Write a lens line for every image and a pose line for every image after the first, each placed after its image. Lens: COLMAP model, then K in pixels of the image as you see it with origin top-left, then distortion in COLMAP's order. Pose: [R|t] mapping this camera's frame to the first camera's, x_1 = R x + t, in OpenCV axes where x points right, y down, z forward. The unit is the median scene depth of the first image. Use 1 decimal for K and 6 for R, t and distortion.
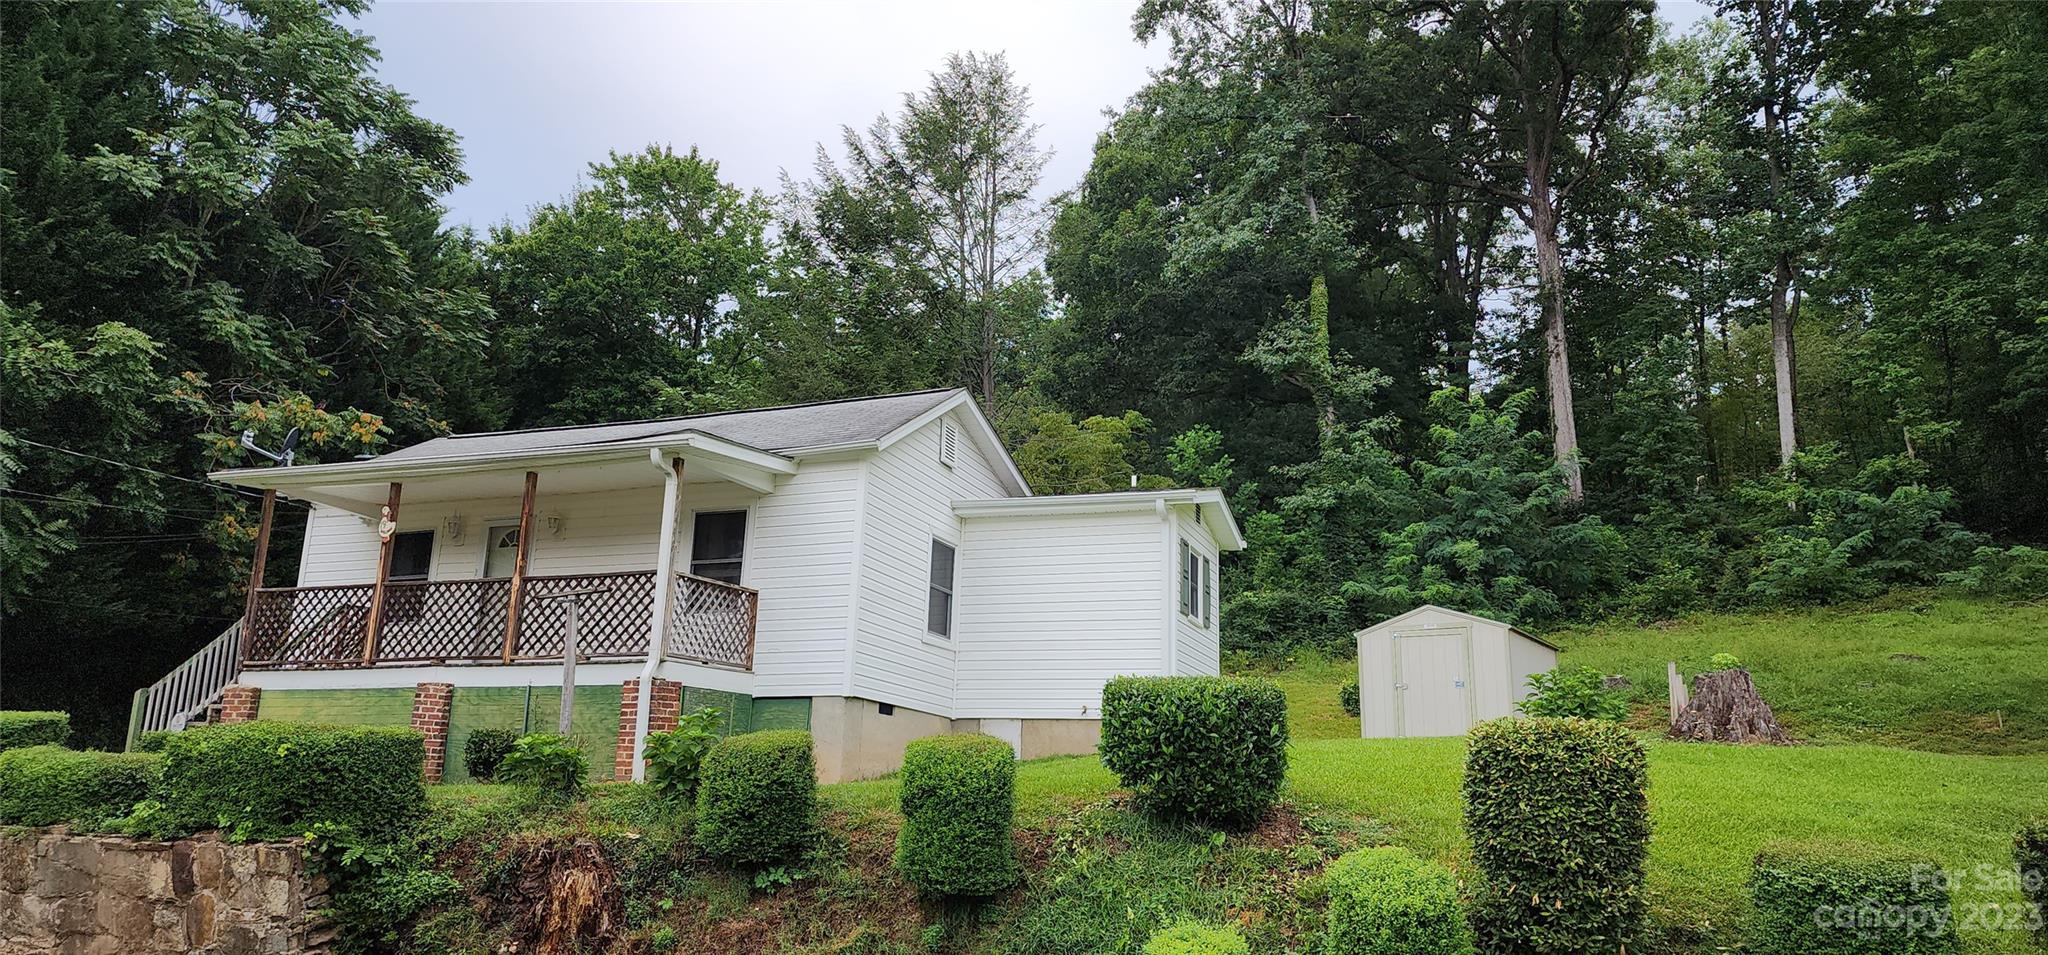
lens RADIAL K [[1432.2, 0, 1024.0], [0, 1432.2, 477.5], [0, 0, 1]] dist [0.125384, -0.127184]
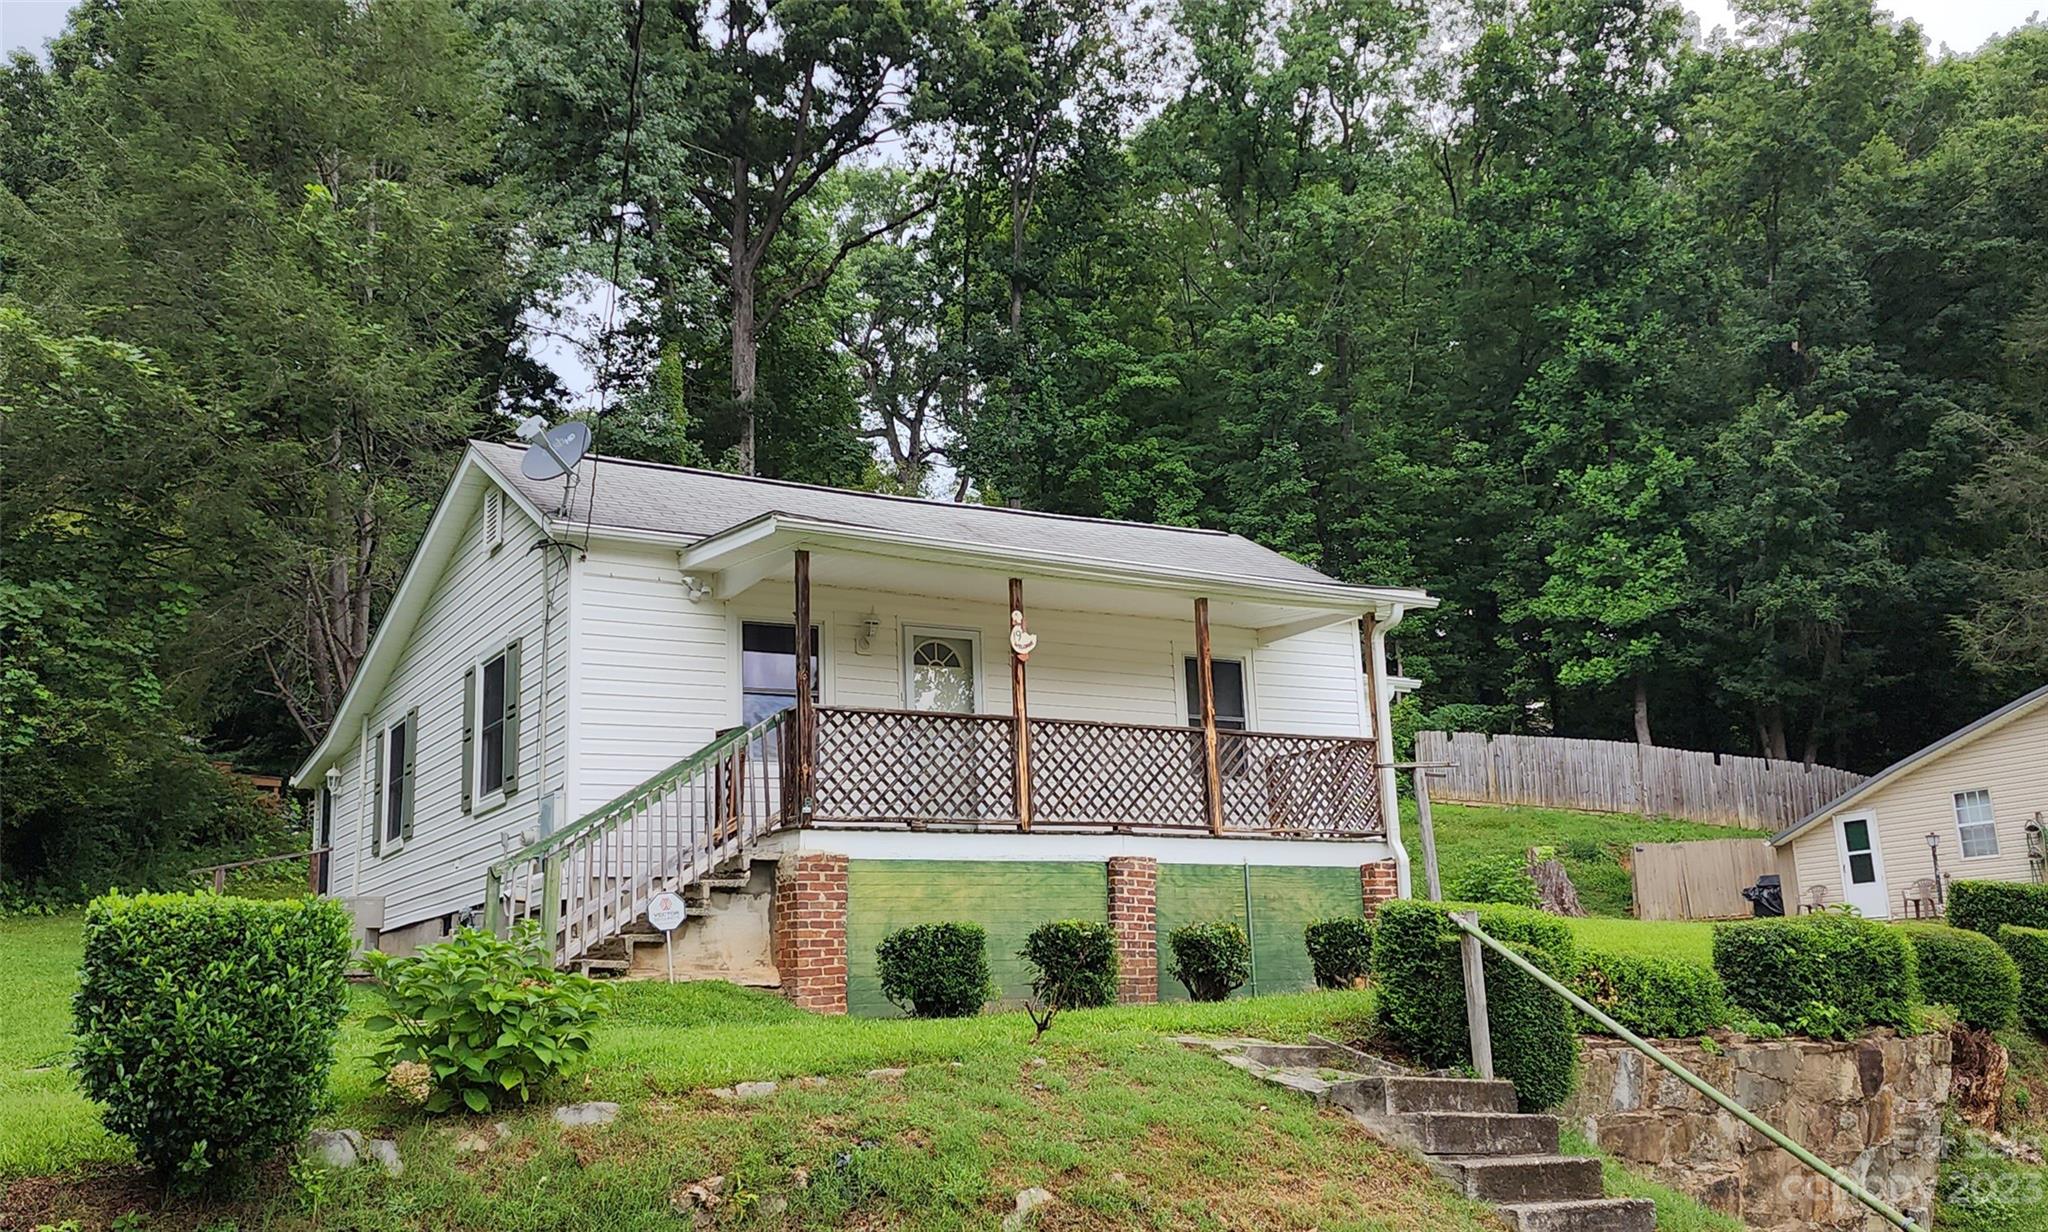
lens RADIAL K [[1915.0, 0, 1055.2], [0, 1915.0, 612.3], [0, 0, 1]] dist [0.144820, -0.244970]
pose [[0.595534, 0.116390, 0.794854, -1.262529], [-0.134571, 0.989921, -0.044128, 0.063700], [-0.791978, -0.080684, 0.605195, 0.434482]]
